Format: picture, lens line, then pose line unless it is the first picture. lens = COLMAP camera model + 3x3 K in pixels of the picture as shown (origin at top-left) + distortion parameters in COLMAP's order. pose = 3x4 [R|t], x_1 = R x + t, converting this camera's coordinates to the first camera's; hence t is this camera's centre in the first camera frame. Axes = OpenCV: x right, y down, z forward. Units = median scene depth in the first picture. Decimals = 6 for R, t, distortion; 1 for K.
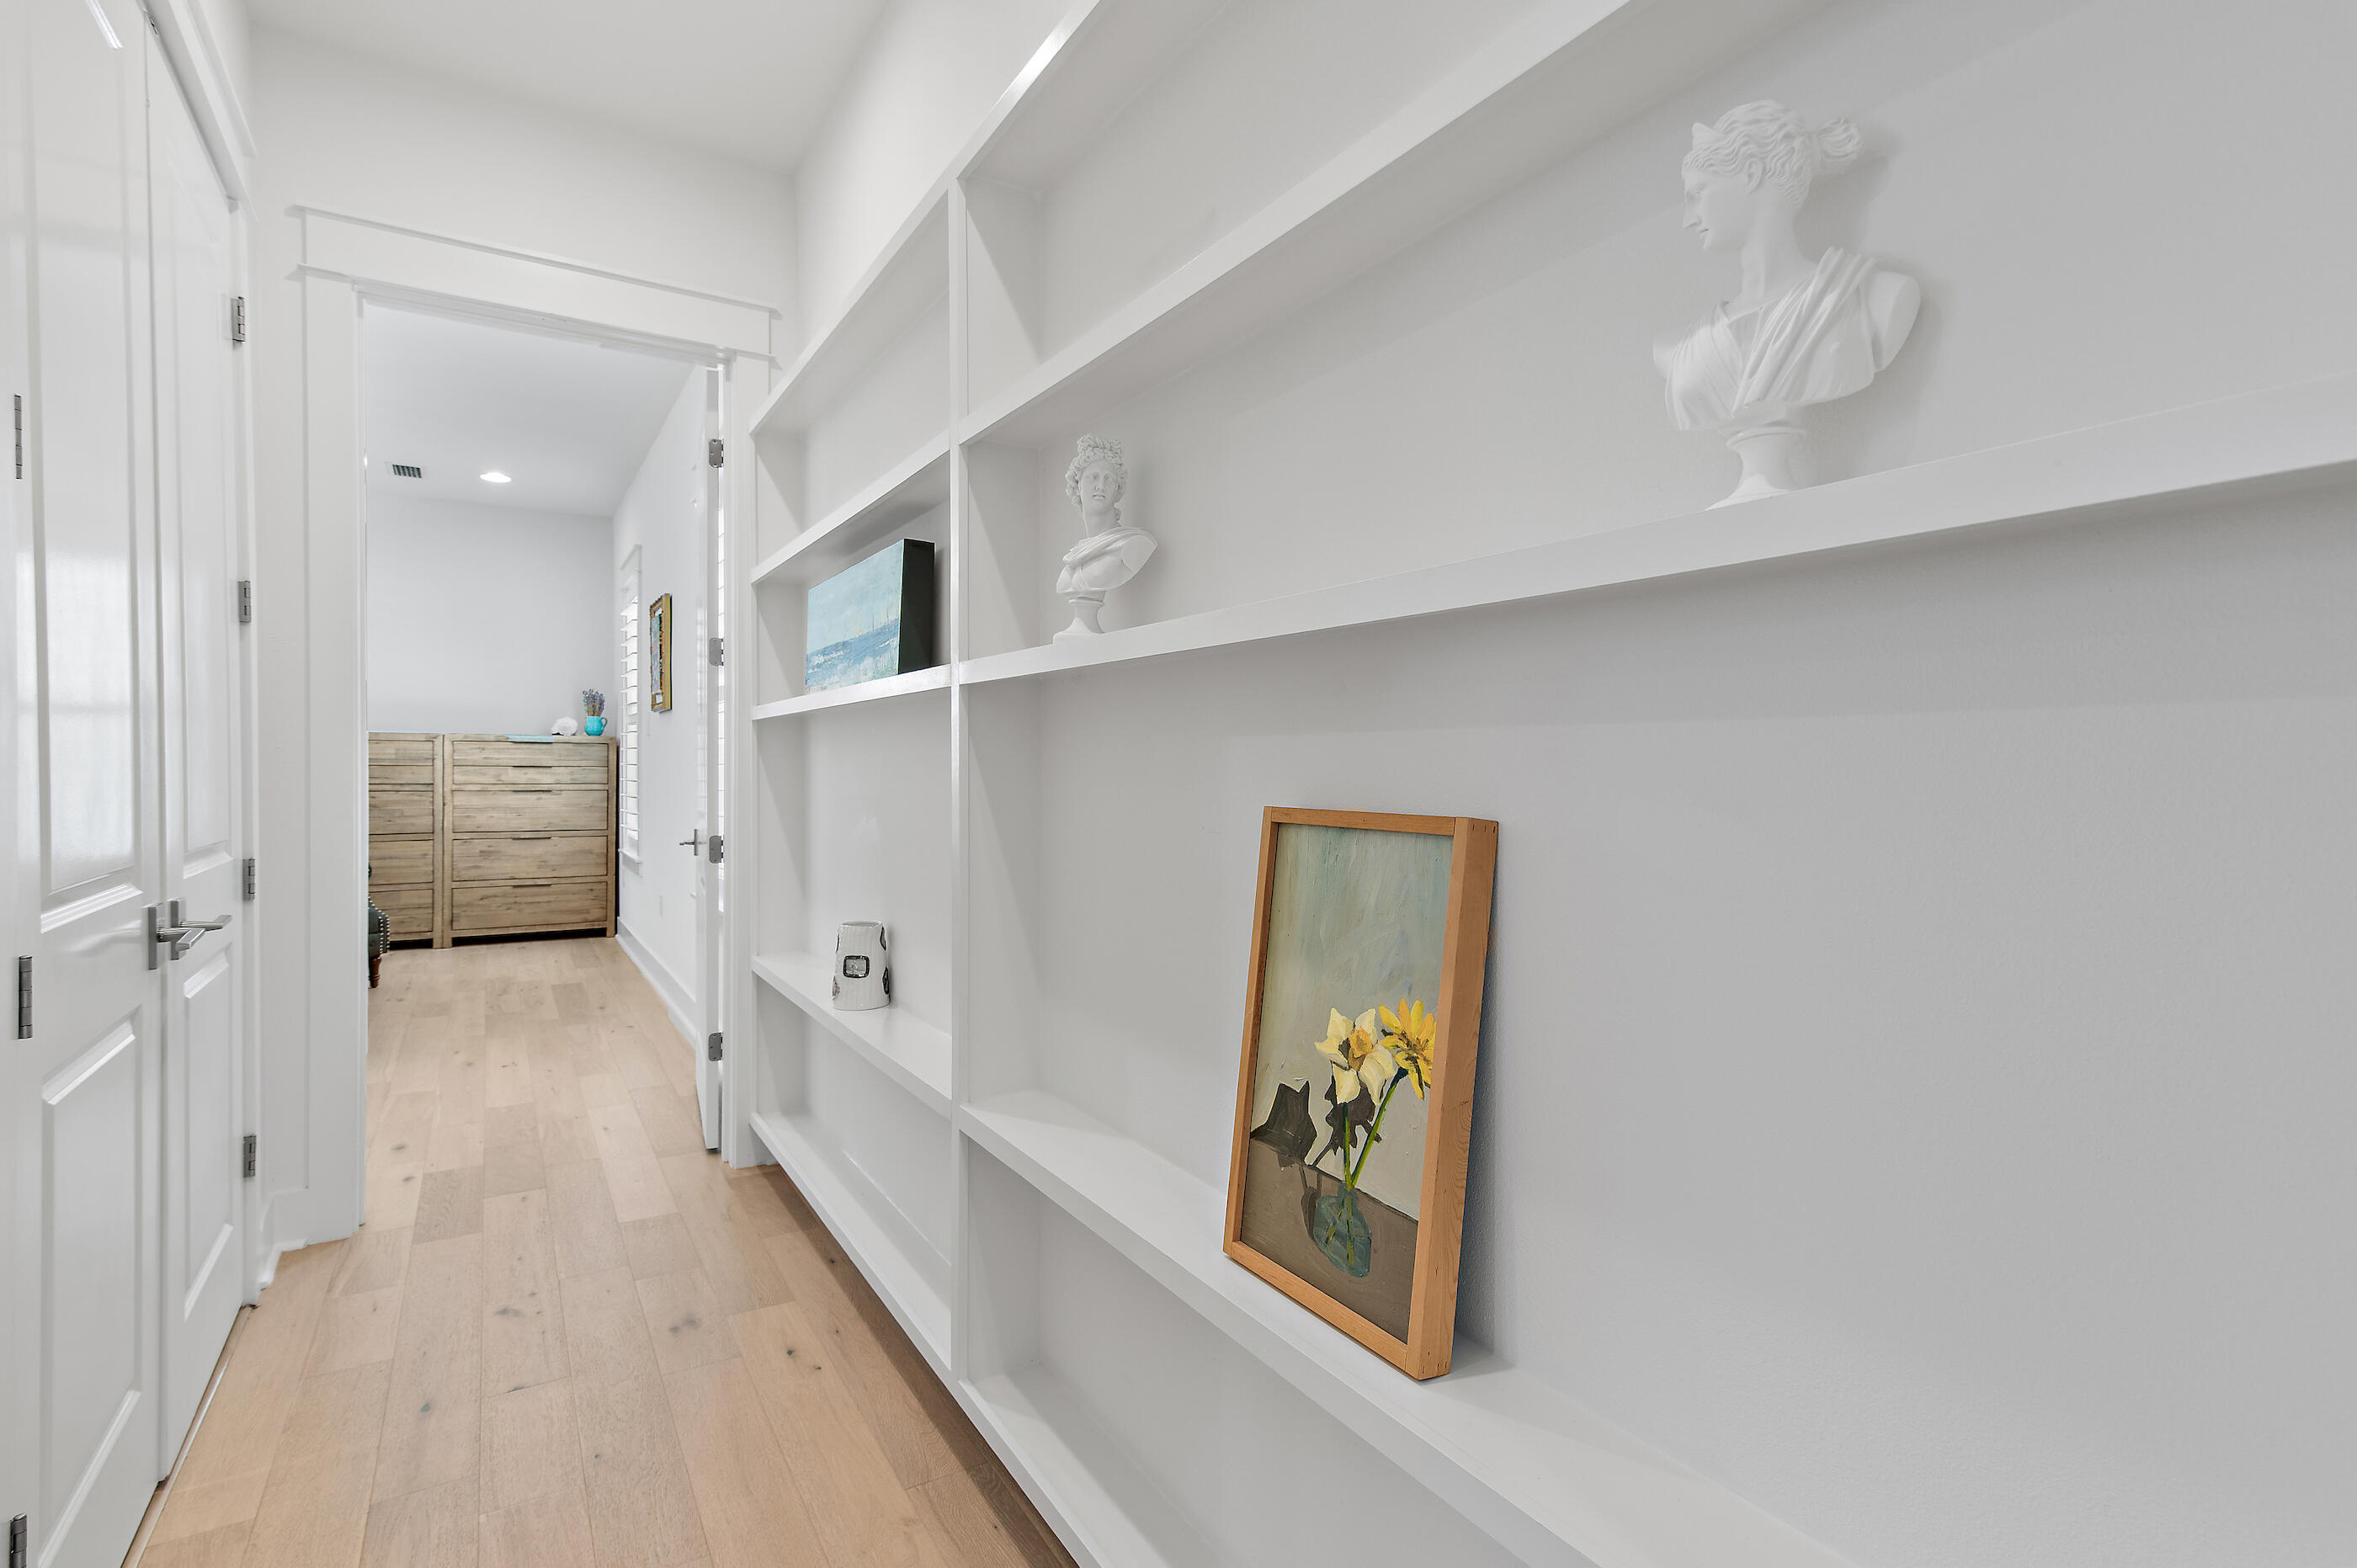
lens RADIAL K [[1186.3, 0, 1194.7], [0, 1186.3, 773.9], [0, 0, 1]] dist [0.012911, 0.000912]
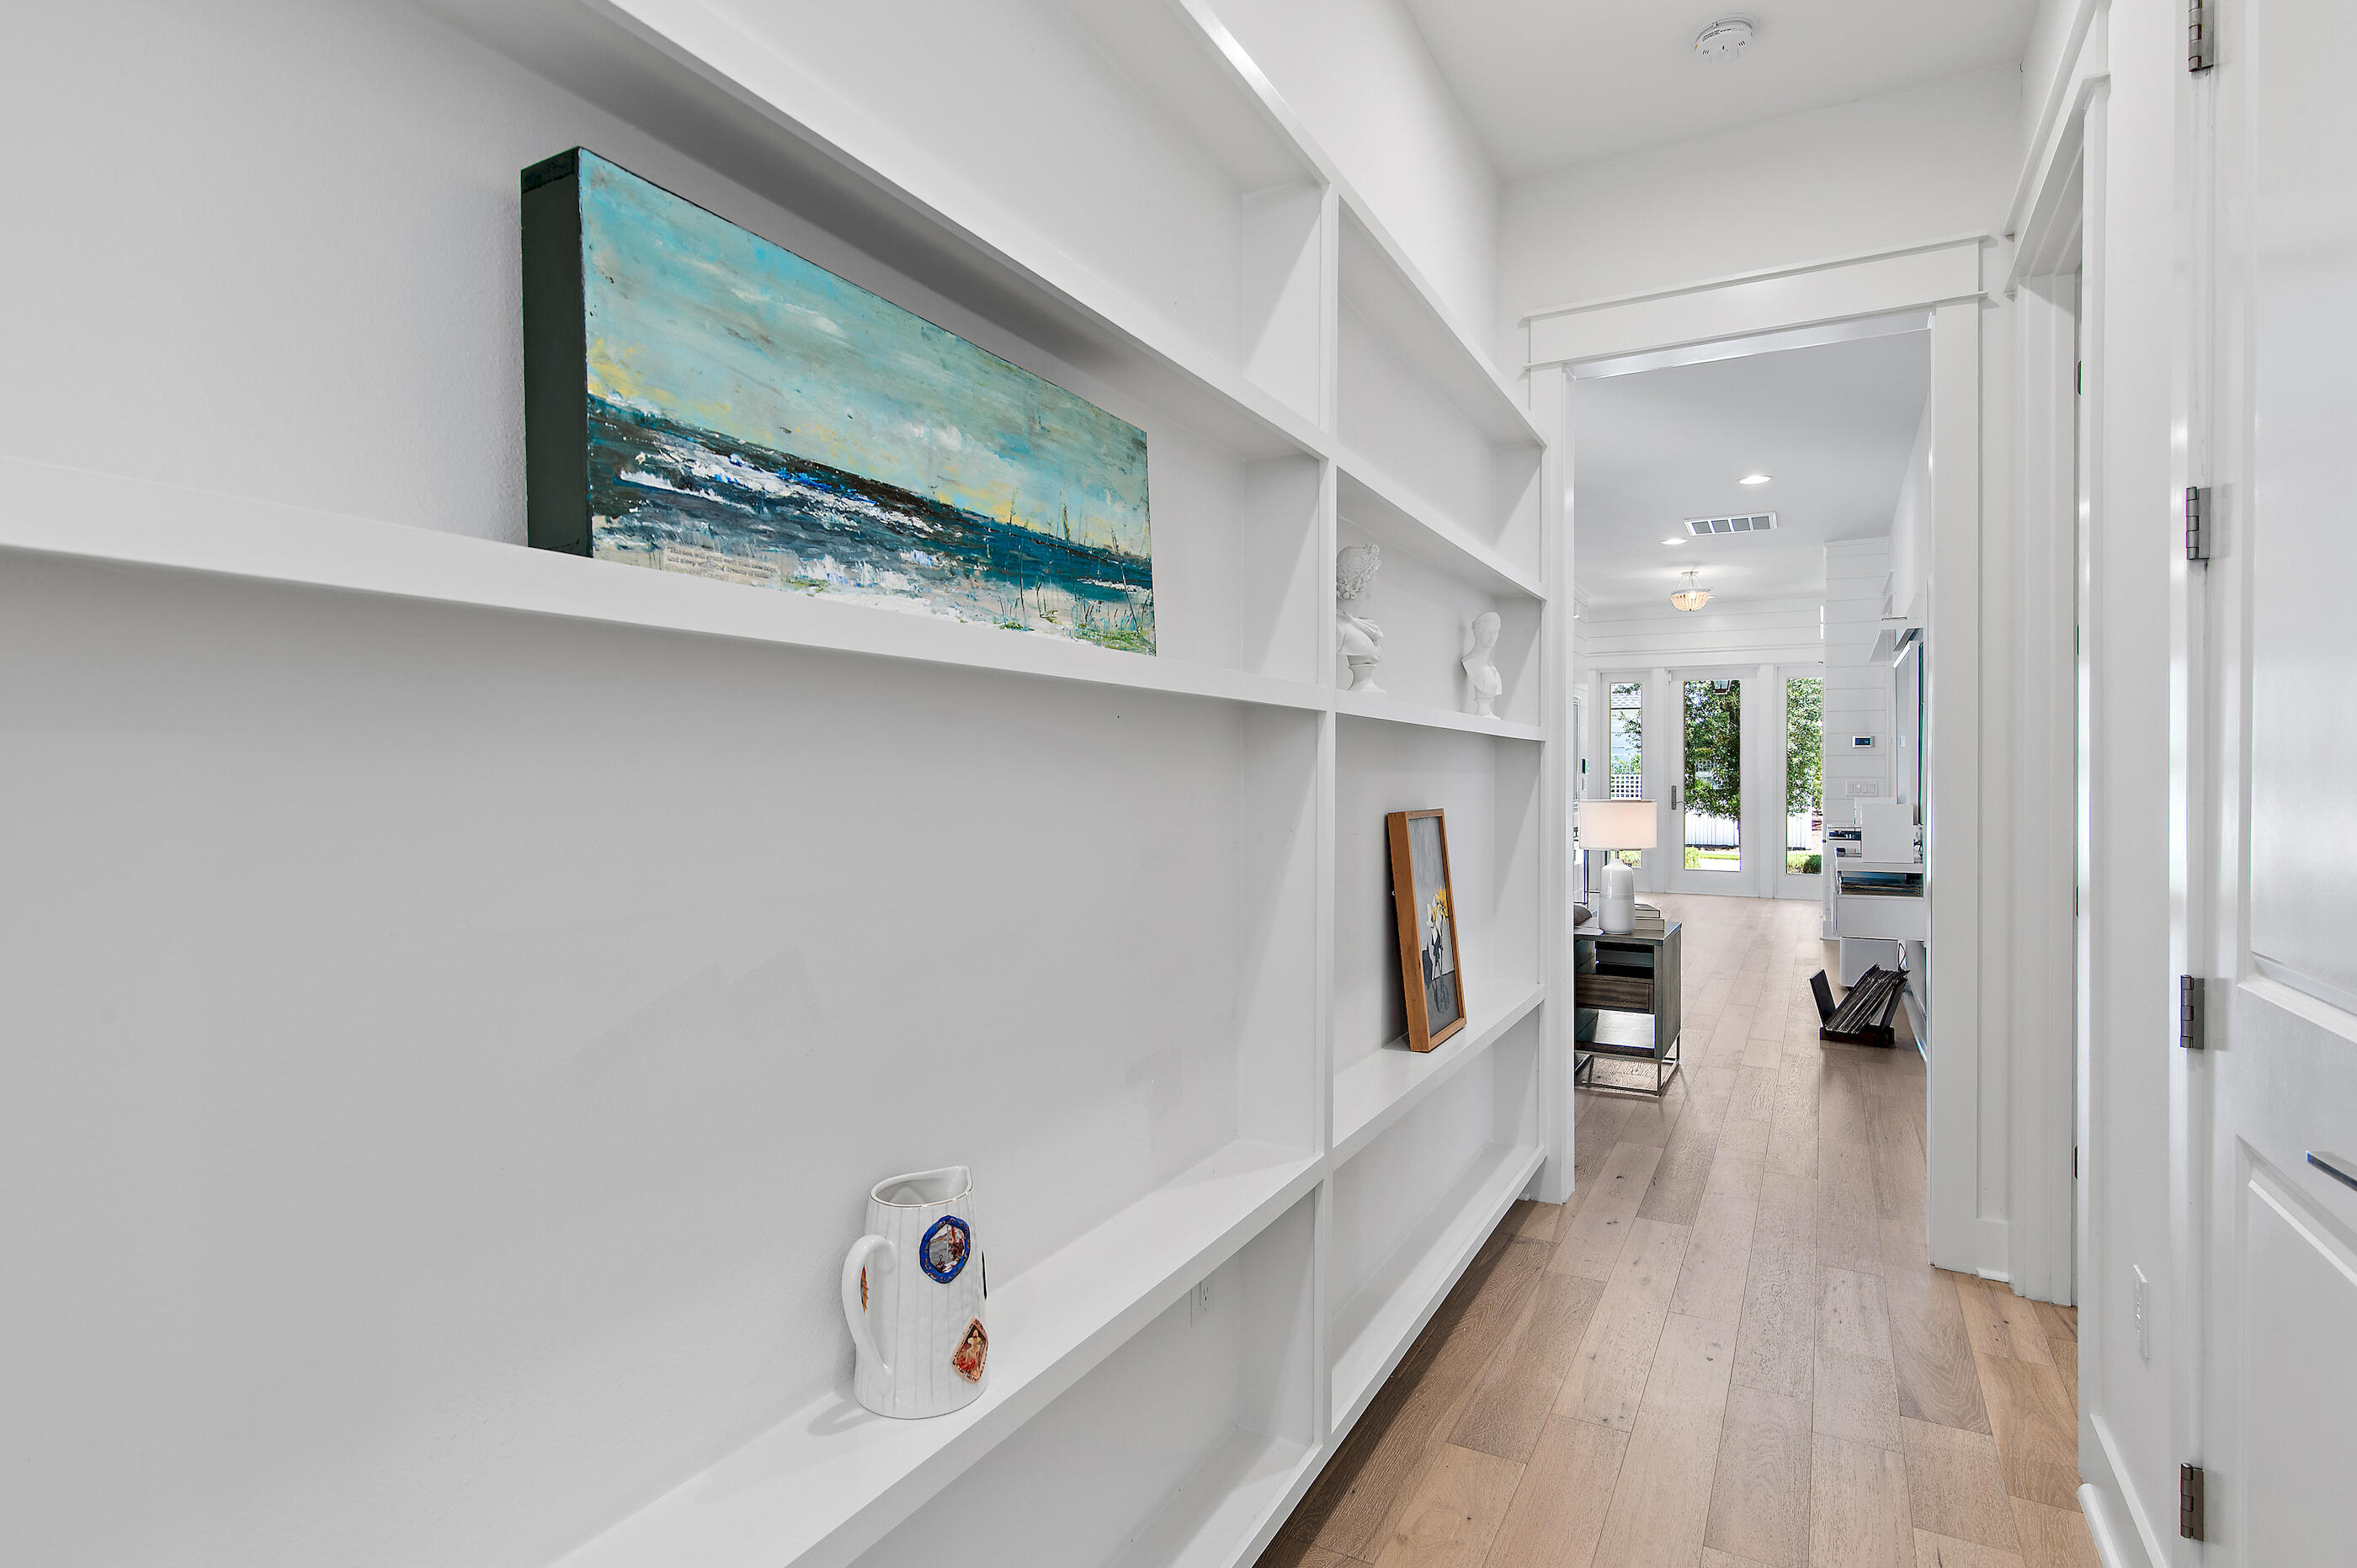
lens RADIAL K [[1186.3, 0, 1182.3], [0, 1186.3, 784.5], [0, 0, 1]] dist [0.012911, 0.000912]
pose [[-0.514180, -0.008883, 0.857636, -1.000280], [0.005937, 0.999886, 0.013915, -0.030710], [-0.857661, 0.012247, -0.514069, 1.661092]]
